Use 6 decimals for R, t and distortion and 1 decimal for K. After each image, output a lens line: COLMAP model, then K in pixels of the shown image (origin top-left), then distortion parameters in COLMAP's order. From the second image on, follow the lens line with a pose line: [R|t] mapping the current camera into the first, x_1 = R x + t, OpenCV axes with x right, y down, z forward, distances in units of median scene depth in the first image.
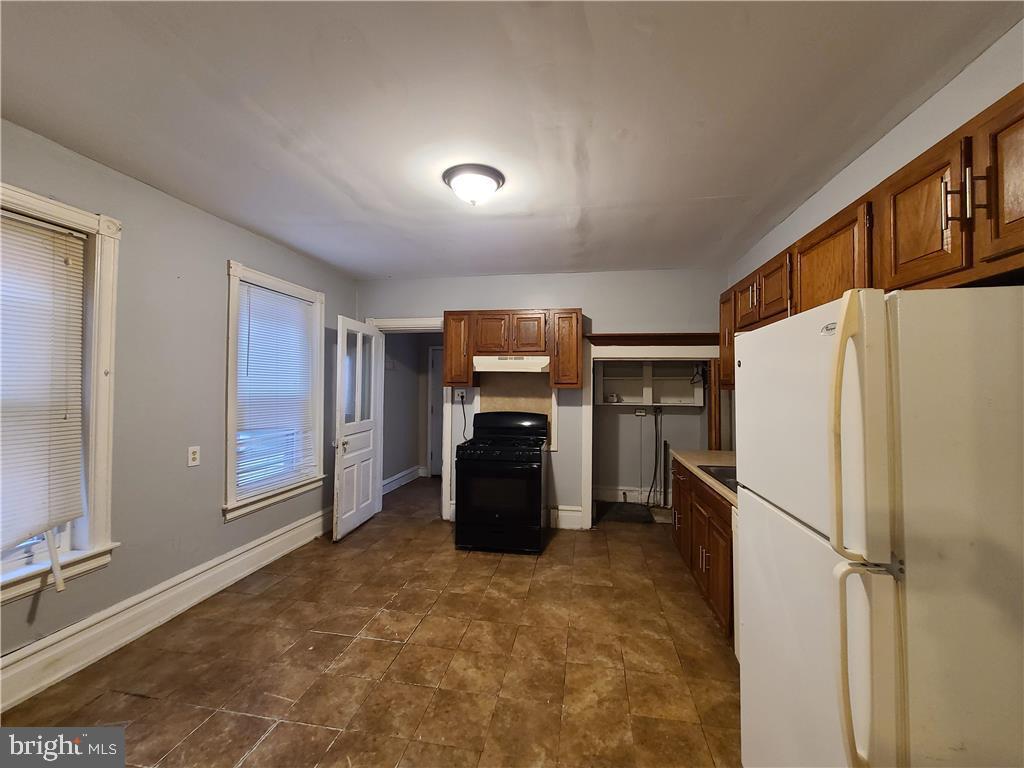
lens RADIAL K [[415.8, 0, 516.3], [0, 415.8, 379.1], [0, 0, 1]] dist [0.001760, 0.000275]
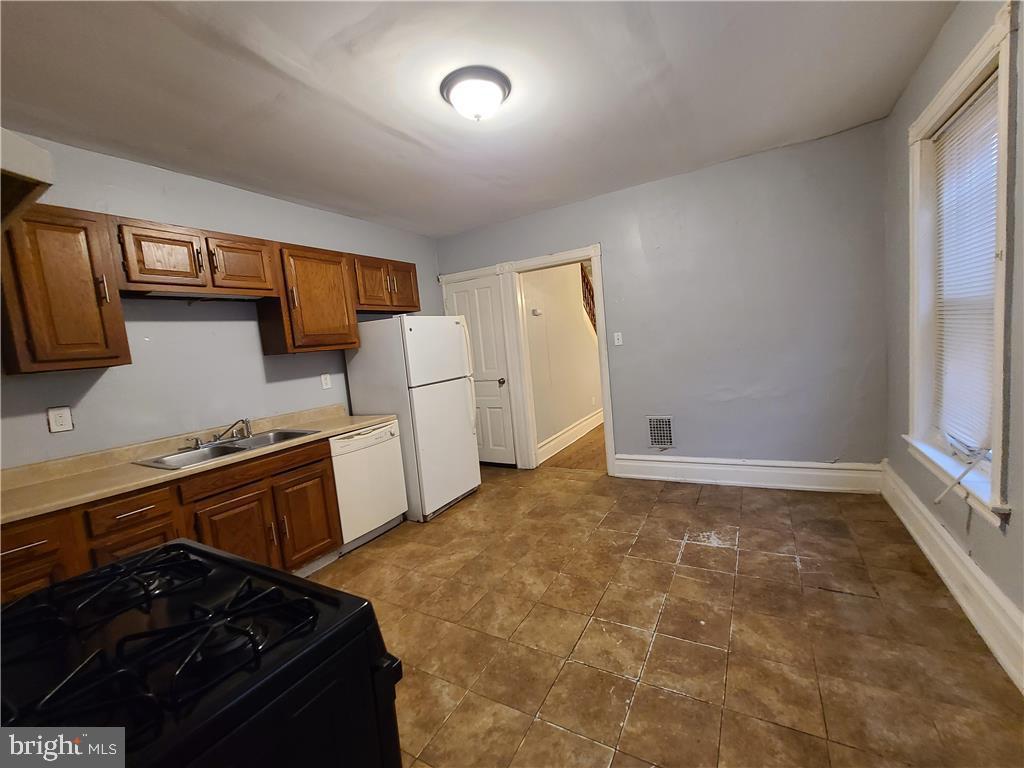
lens RADIAL K [[415.8, 0, 518.2], [0, 415.8, 382.0], [0, 0, 1]] dist [0.001760, 0.000275]
pose [[-0.935197, 0.047298, 0.350955, -0.451022], [0.079733, 0.993717, 0.078544, 0.068564], [-0.345035, 0.101436, -0.933092, 1.813280]]
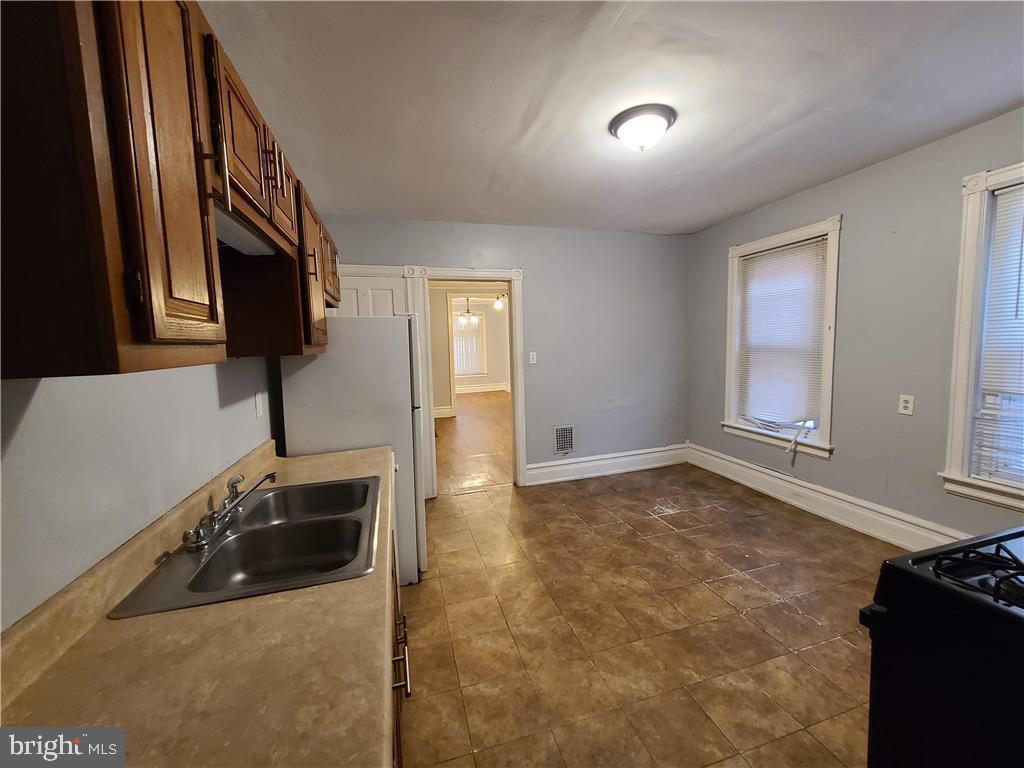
lens RADIAL K [[415.8, 0, 520.0], [0, 415.8, 382.8], [0, 0, 1]] dist [0.001760, 0.000275]
pose [[-0.895419, 0.060858, -0.441045, 0.588725], [0.031358, 0.996774, 0.073877, 0.032115], [0.444118, 0.052320, -0.894439, 1.721482]]
